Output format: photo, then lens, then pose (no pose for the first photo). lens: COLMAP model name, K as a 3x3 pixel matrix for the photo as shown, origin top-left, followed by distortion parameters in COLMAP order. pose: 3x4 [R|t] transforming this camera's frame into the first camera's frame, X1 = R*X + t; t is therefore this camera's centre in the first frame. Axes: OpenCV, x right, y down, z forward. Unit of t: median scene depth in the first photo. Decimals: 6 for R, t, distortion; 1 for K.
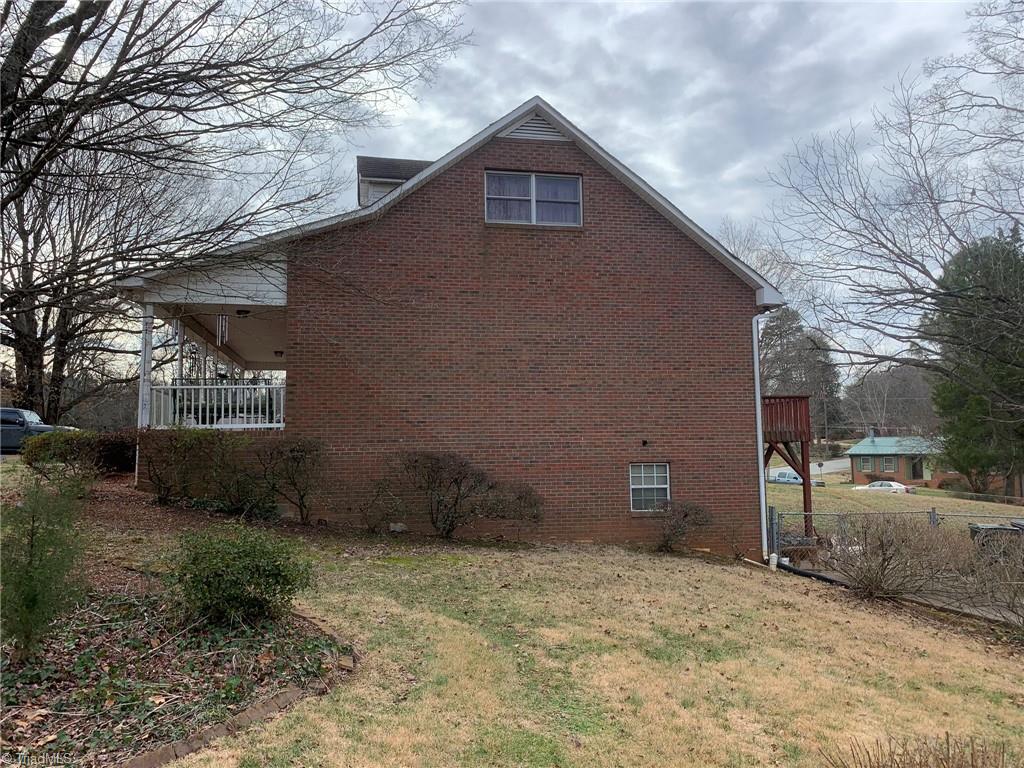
lens RADIAL K [[778.2, 0, 514.6], [0, 778.2, 384.0], [0, 0, 1]] dist [0.016191, -0.016299]
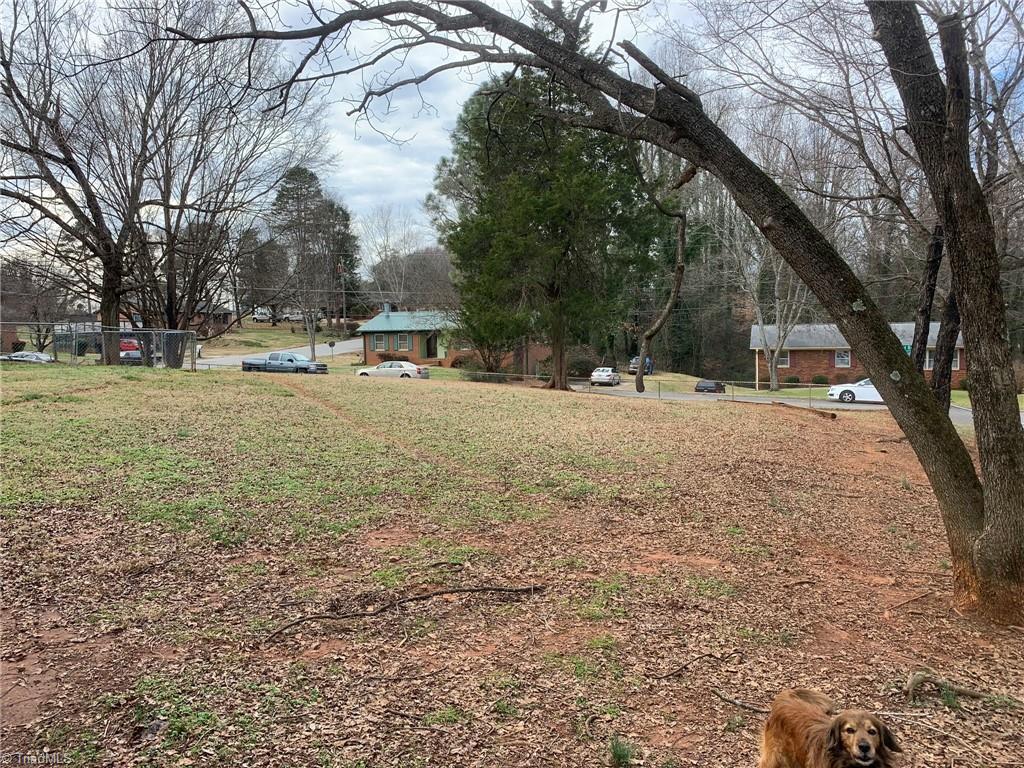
lens RADIAL K [[778.2, 0, 513.2], [0, 778.2, 381.9], [0, 0, 1]] dist [0.016191, -0.016299]
pose [[0.839248, -0.044529, 0.541922, 0.106877], [-0.034513, 0.990269, 0.134817, 0.025118], [-0.542652, -0.131848, 0.829545, 0.199325]]
